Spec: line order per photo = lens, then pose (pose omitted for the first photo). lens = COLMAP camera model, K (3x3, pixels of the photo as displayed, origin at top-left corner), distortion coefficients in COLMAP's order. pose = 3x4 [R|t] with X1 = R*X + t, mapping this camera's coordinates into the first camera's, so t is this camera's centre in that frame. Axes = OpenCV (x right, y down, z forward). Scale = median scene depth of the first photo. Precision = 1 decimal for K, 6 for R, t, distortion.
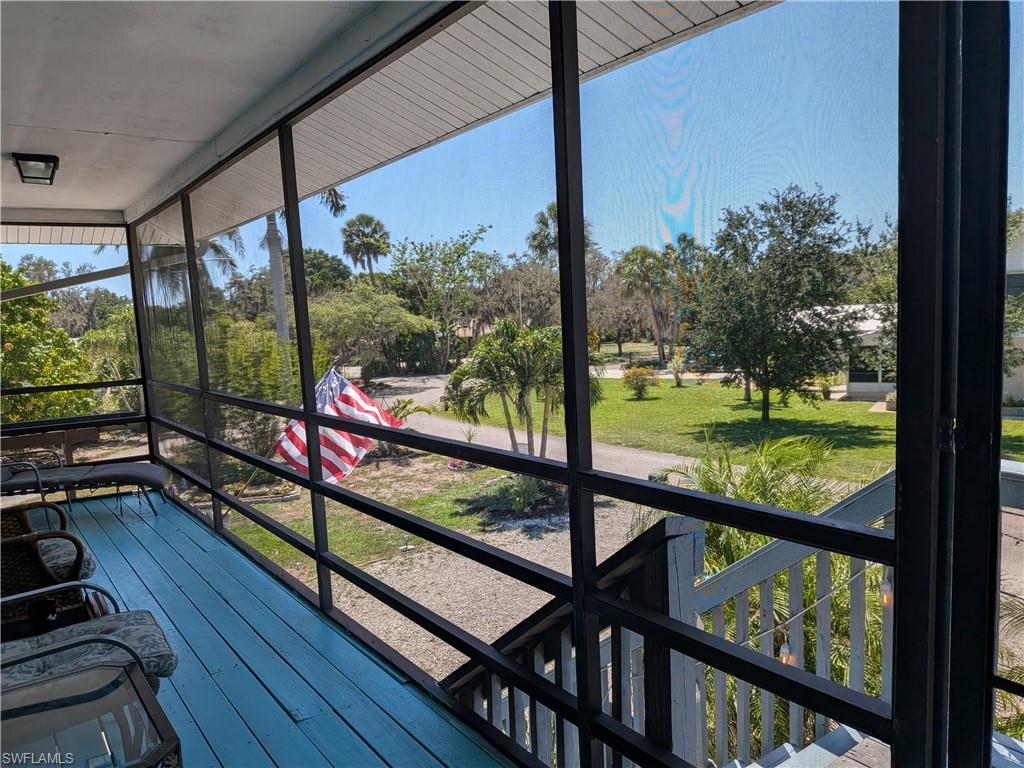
lens RADIAL K [[755.5, 0, 512.0], [0, 755.5, 384.0], [0, 0, 1]] dist [0.047172, -0.001760]
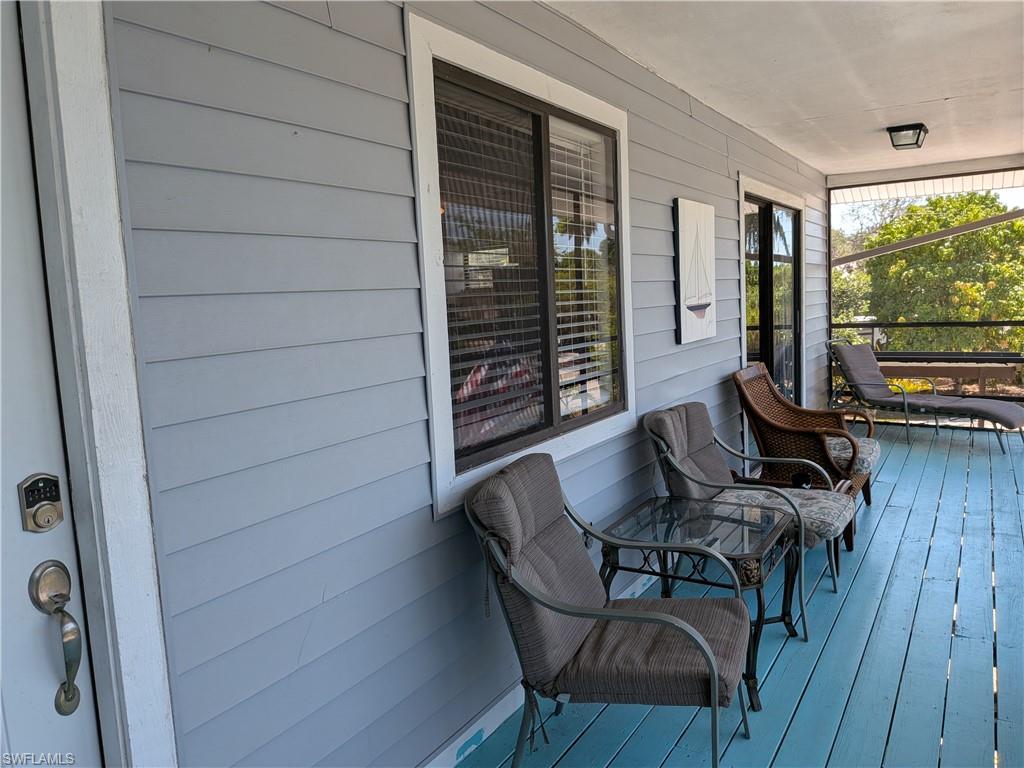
lens RADIAL K [[755.5, 0, 512.0], [0, 755.5, 384.0], [0, 0, 1]] dist [0.047172, -0.001760]
pose [[0.382836, 0.137779, -0.913484, 0.217234], [-0.064216, 0.990393, 0.122466, -0.005328], [0.921582, 0.011776, 0.388006, -0.011335]]
